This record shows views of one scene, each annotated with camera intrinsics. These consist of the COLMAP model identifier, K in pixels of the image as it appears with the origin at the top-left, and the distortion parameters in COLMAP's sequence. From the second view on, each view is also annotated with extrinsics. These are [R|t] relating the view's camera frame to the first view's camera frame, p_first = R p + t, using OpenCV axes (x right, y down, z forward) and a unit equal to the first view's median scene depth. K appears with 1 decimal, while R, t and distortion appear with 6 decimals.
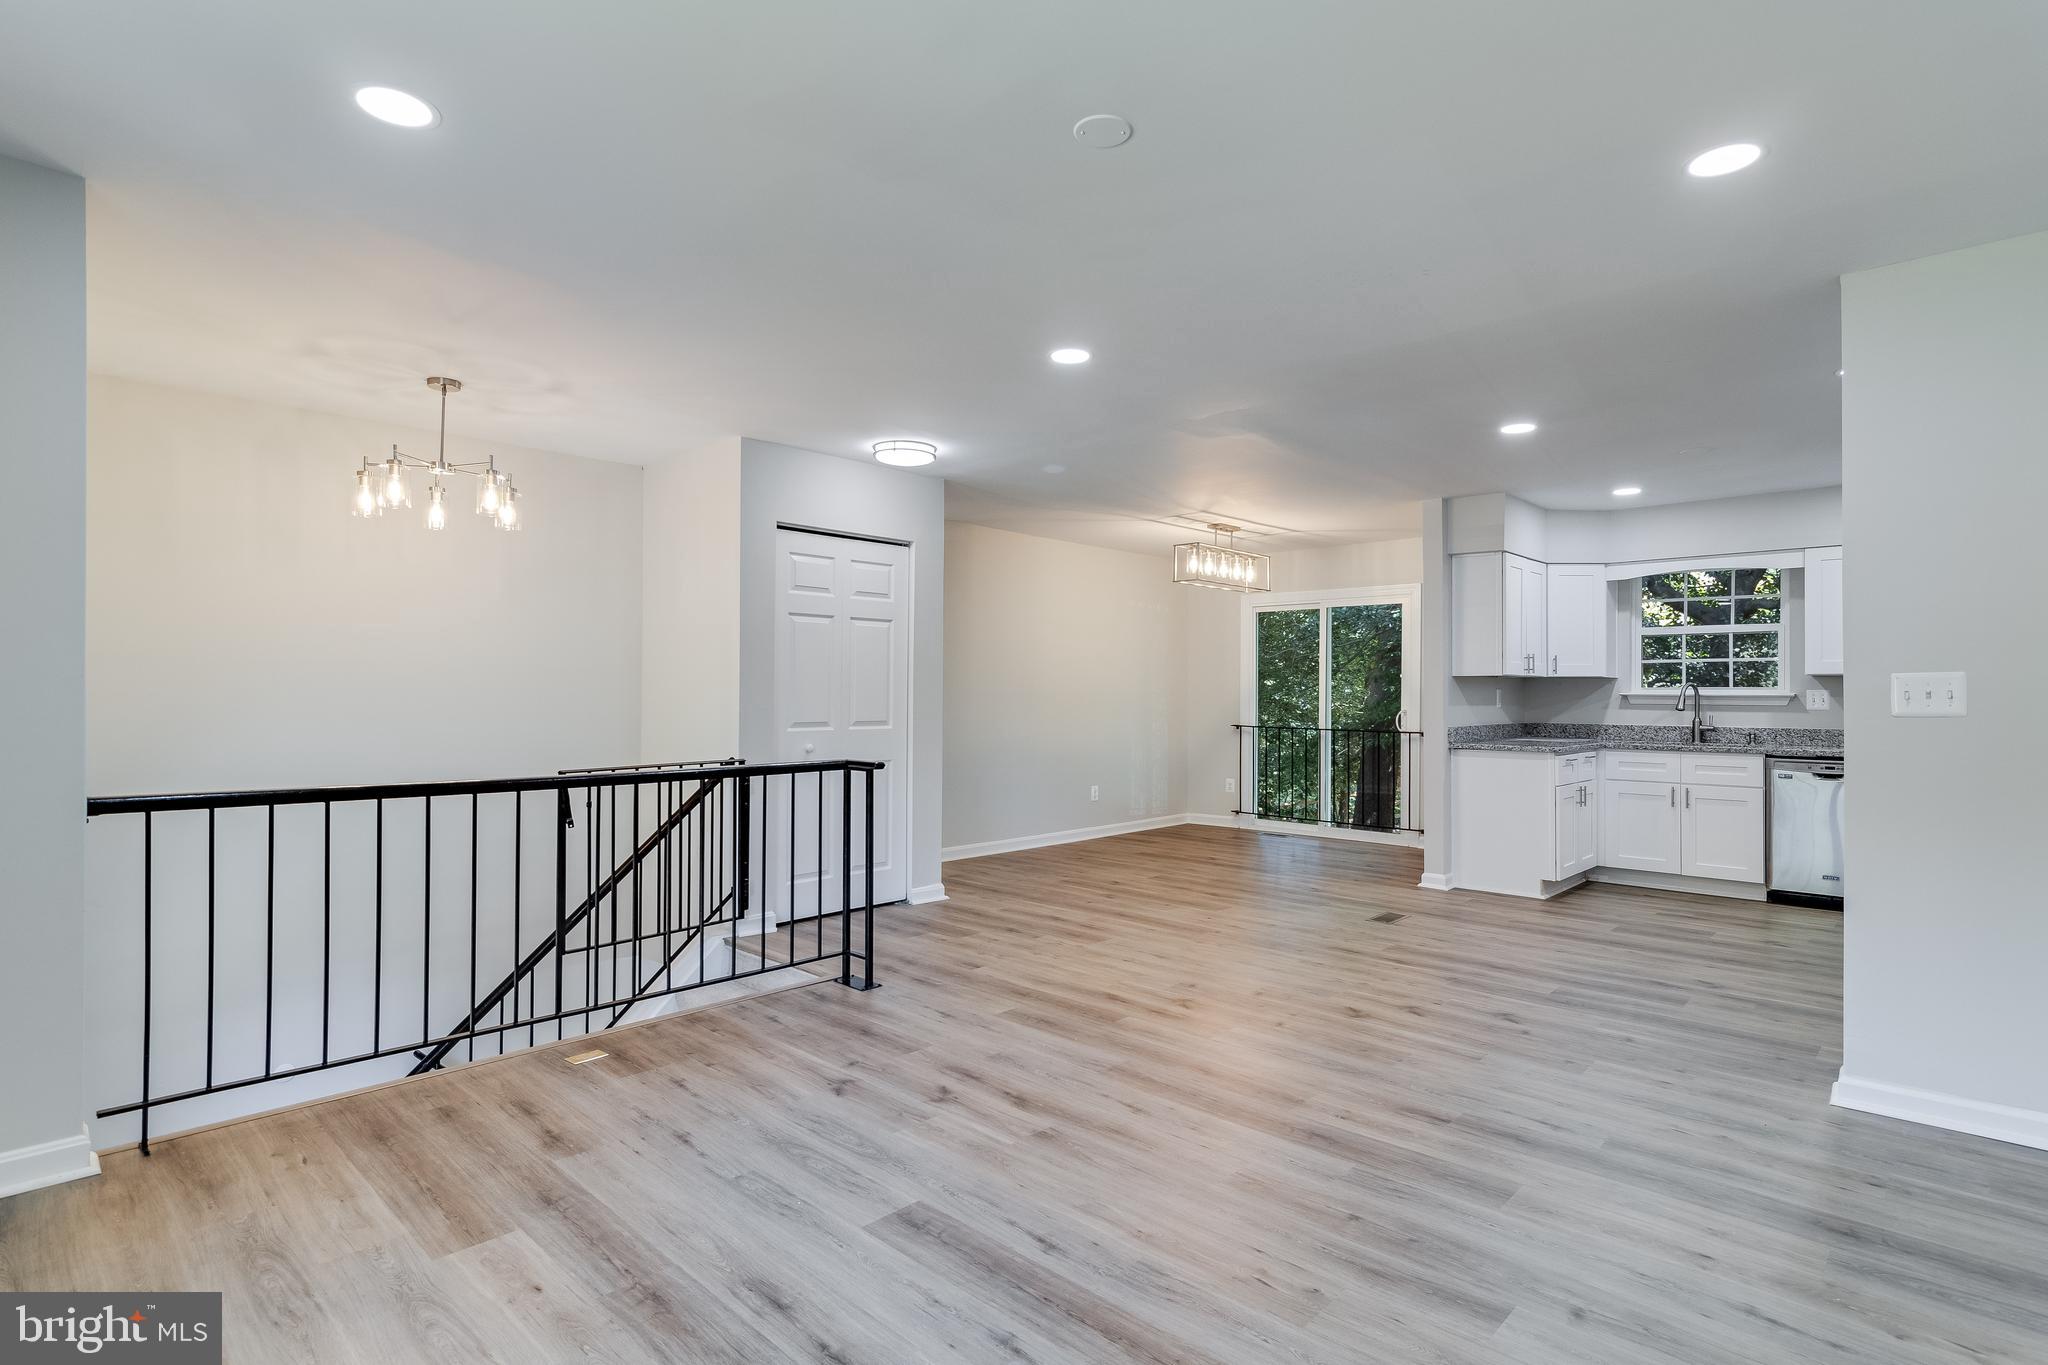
lens RADIAL K [[1007.4, 0, 1034.9], [0, 1007.4, 694.1], [0, 0, 1]] dist [0.005684, -0.002082]
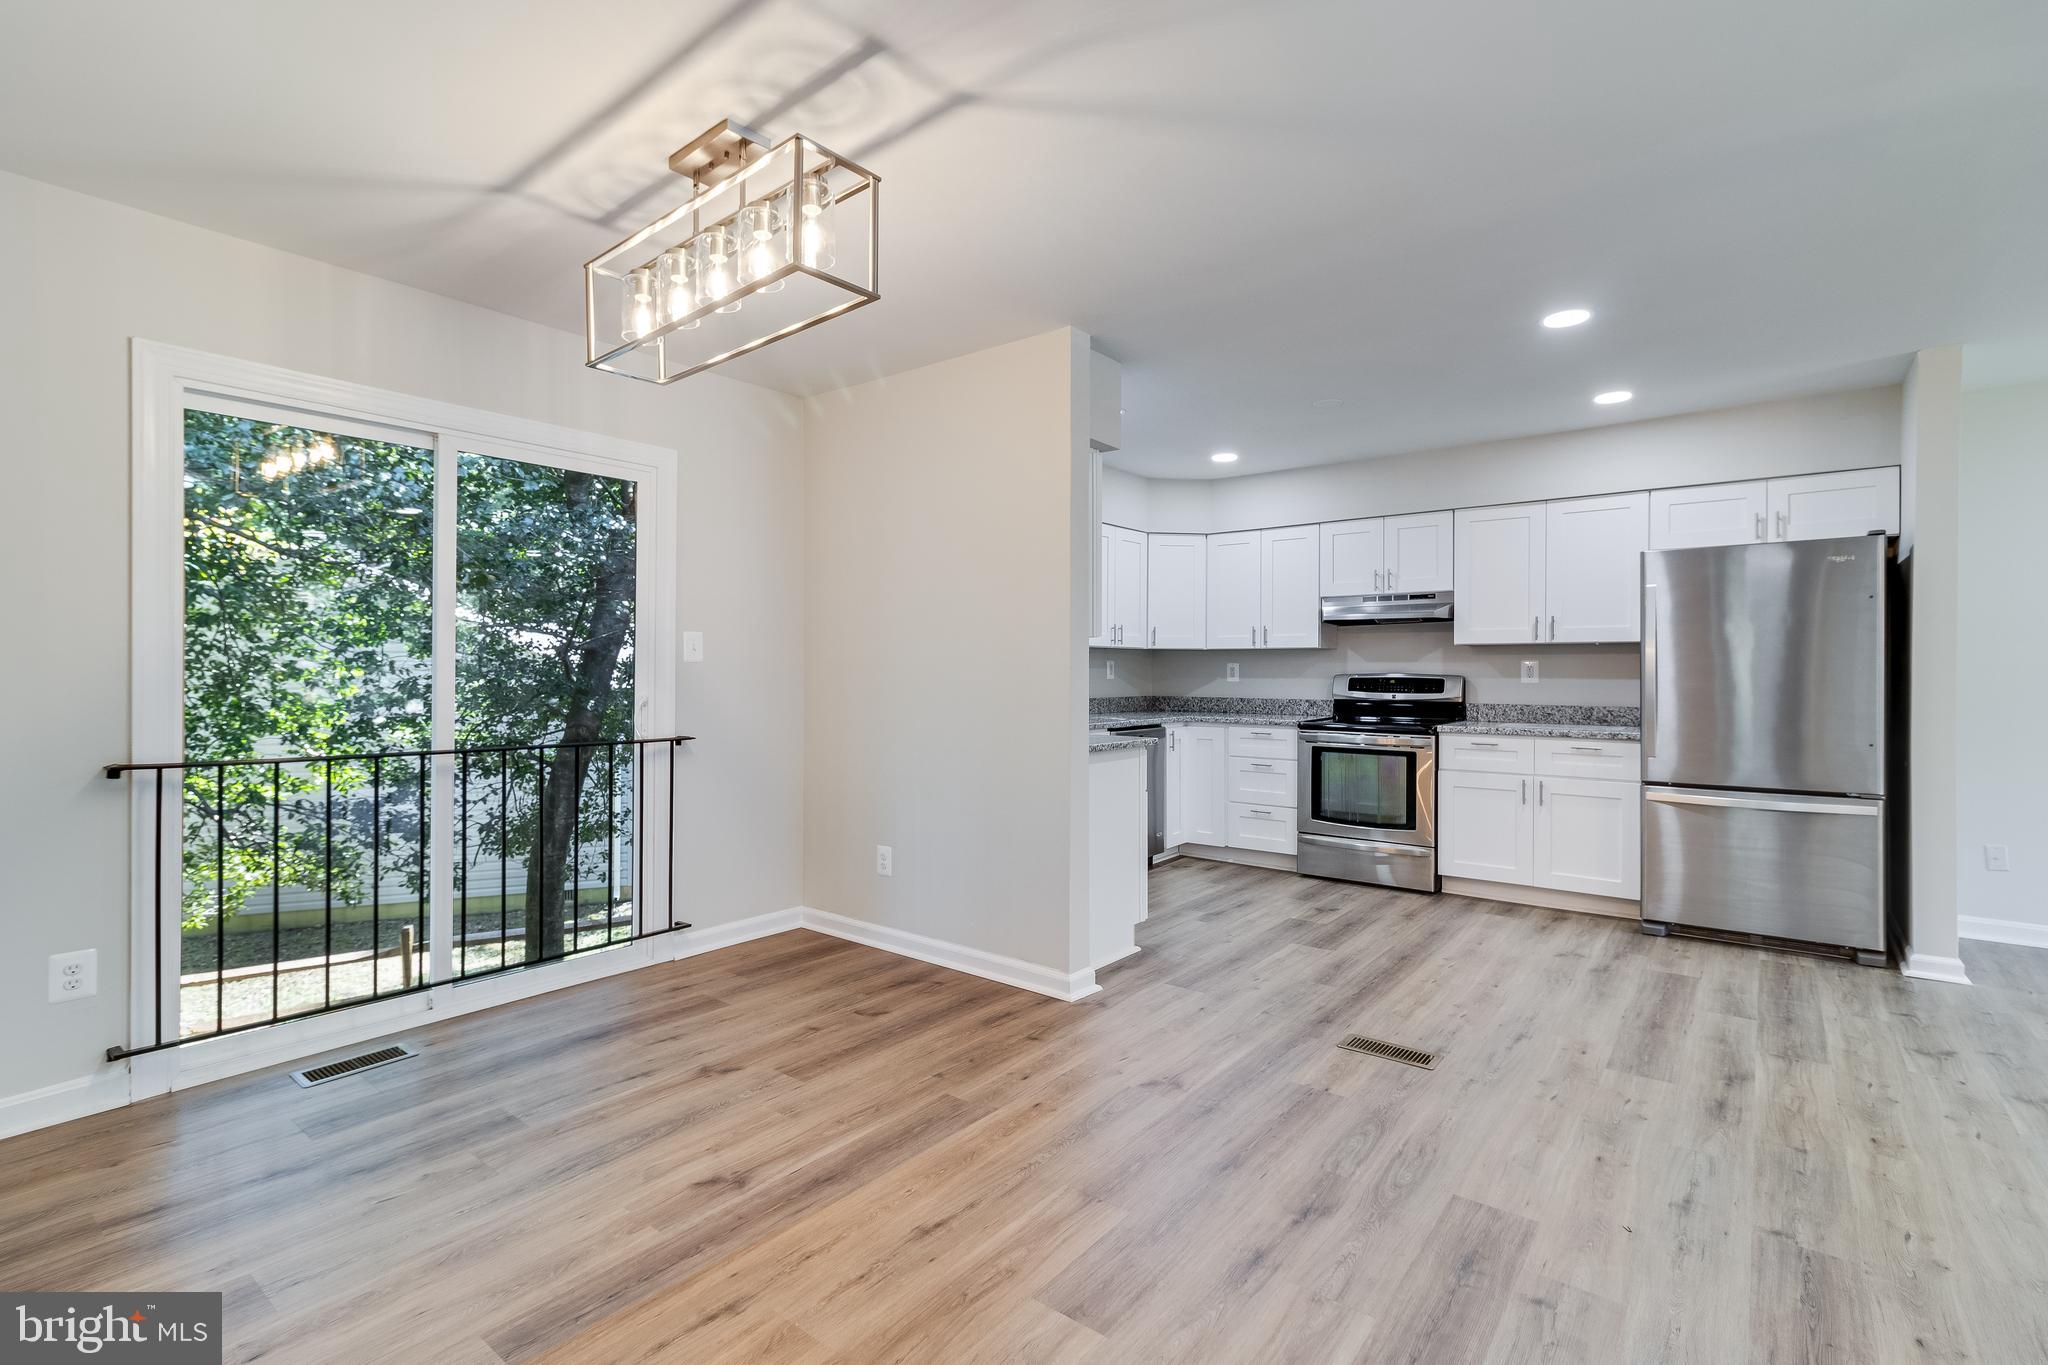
lens RADIAL K [[944.1, 0, 1018.7], [0, 944.1, 675.1], [0, 0, 1]] dist [0.002476, -0.000015]
pose [[-0.084902, -0.011925, 0.996318, -0.159353], [-0.003915, 0.999925, 0.011634, -0.000869], [-0.996382, -0.002913, -0.084943, 1.170588]]
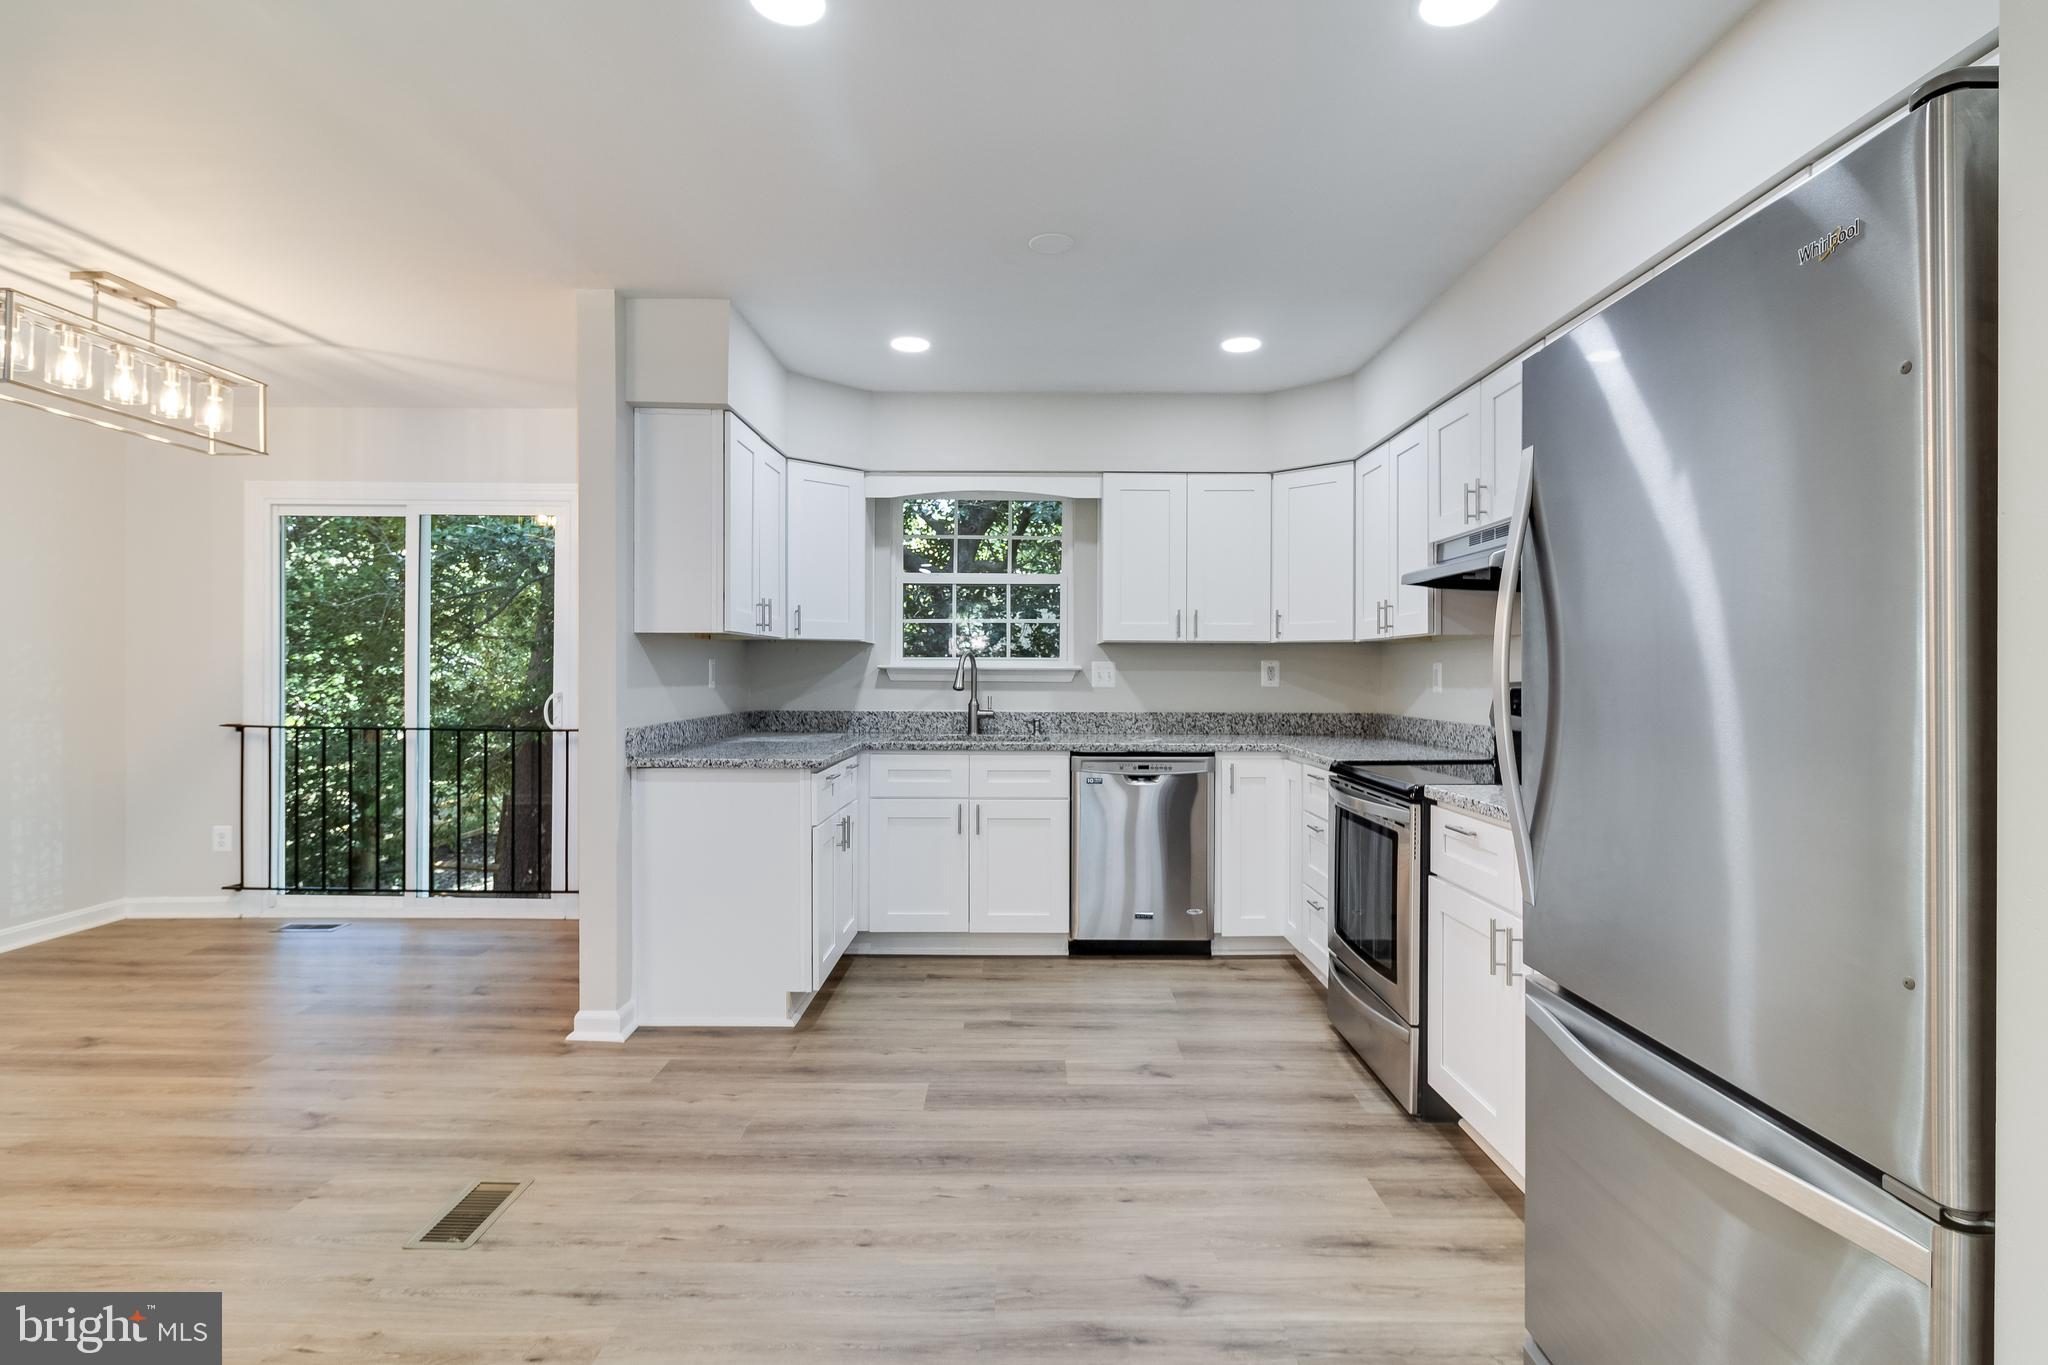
lens RADIAL K [[1007.4, 0, 1027.2], [0, 1007.4, 670.1], [0, 0, 1]] dist [0.005684, -0.002082]
pose [[0.728739, -0.001073, 0.684791, 0.216757], [-0.001610, 0.999993, 0.003281, -0.000002], [-0.684790, -0.003494, 0.728732, 0.507961]]
